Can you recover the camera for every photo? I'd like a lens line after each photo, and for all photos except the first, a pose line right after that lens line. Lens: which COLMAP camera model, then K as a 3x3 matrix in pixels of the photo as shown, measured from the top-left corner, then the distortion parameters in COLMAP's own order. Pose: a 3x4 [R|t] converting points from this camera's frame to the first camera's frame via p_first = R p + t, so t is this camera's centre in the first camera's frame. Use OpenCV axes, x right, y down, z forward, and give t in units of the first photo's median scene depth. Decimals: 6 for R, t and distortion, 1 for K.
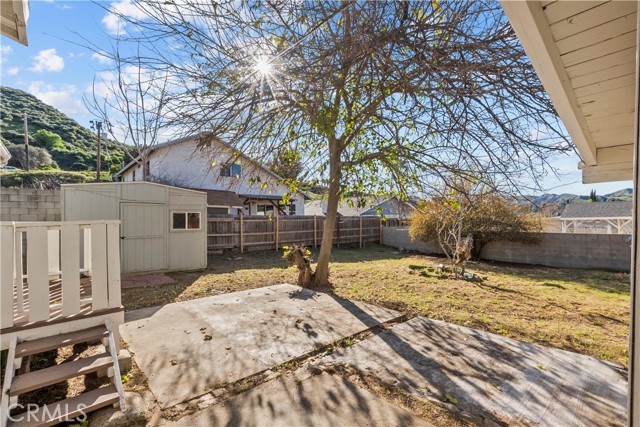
lens RADIAL K [[291.9, 0, 322.0], [0, 291.9, 217.7], [0, 0, 1]] dist [-0.003296, 0.000316]
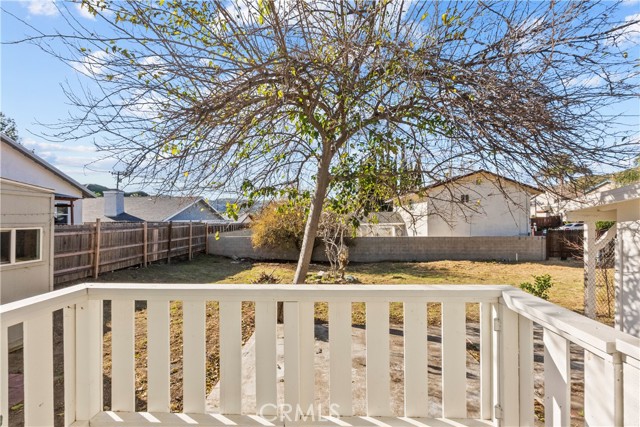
lens RADIAL K [[291.9, 0, 307.4], [0, 291.9, 217.4], [0, 0, 1]] dist [-0.003296, 0.000316]
pose [[0.705157, 0.010582, 0.708972, -0.296640], [-0.008470, 0.999943, -0.006500, -0.024429], [-0.709000, -0.001421, 0.705207, 0.195850]]
